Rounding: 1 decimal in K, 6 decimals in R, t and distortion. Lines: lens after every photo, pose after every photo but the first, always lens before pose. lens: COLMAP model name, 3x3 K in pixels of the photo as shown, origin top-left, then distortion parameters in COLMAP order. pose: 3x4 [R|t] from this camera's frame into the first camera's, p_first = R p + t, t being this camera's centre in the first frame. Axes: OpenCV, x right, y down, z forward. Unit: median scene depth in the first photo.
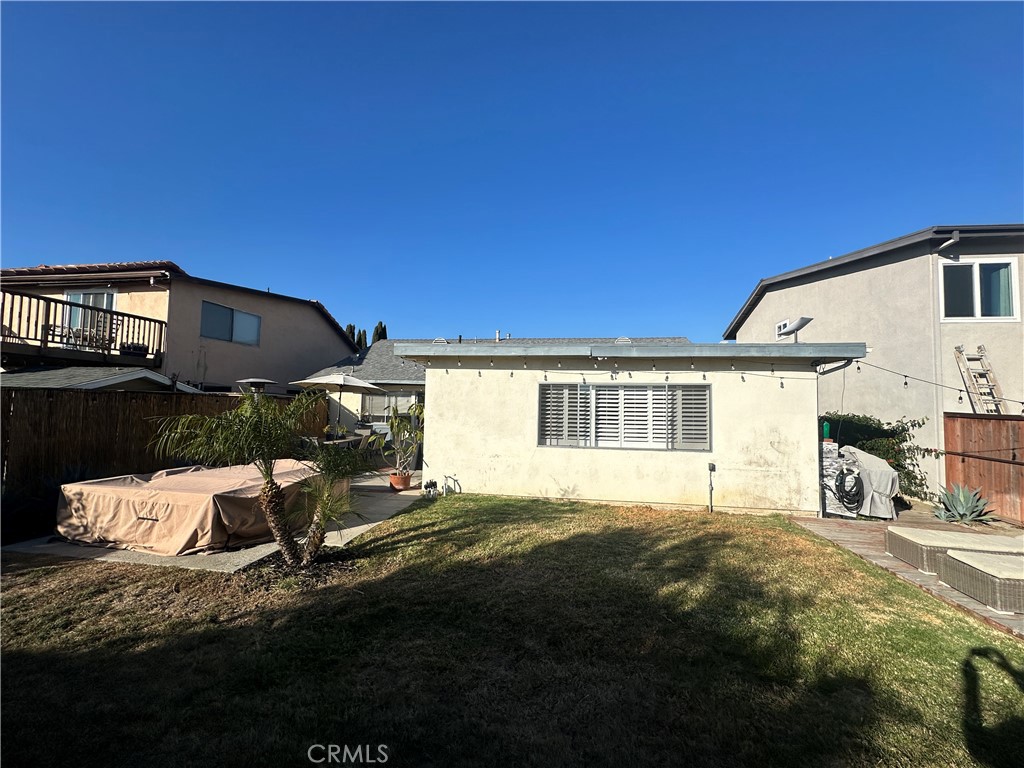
lens RADIAL K [[407.0, 0, 510.4], [0, 407.0, 384.6], [0, 0, 1]] dist [-0.004472, 0.000802]
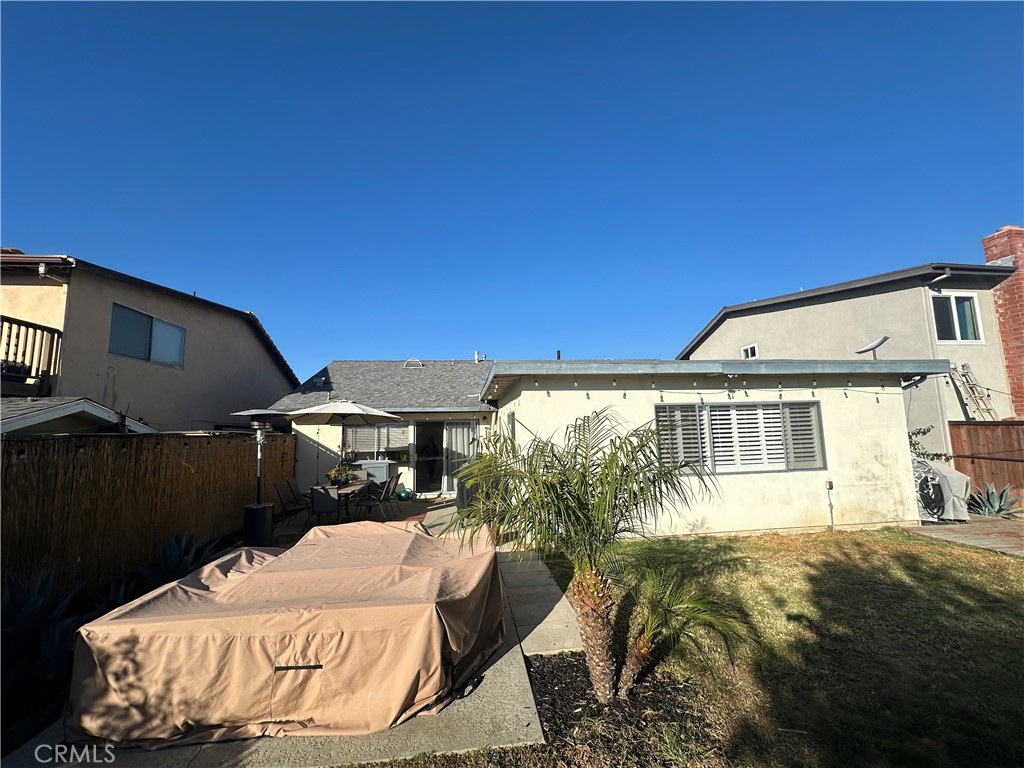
lens RADIAL K [[407.0, 0, 510.4], [0, 407.0, 384.6], [0, 0, 1]] dist [-0.004472, 0.000802]
pose [[0.961884, -0.012173, 0.273187, -0.488419], [0.029132, 0.997885, -0.058108, -0.005260], [-0.271901, 0.063852, 0.960204, 0.238843]]
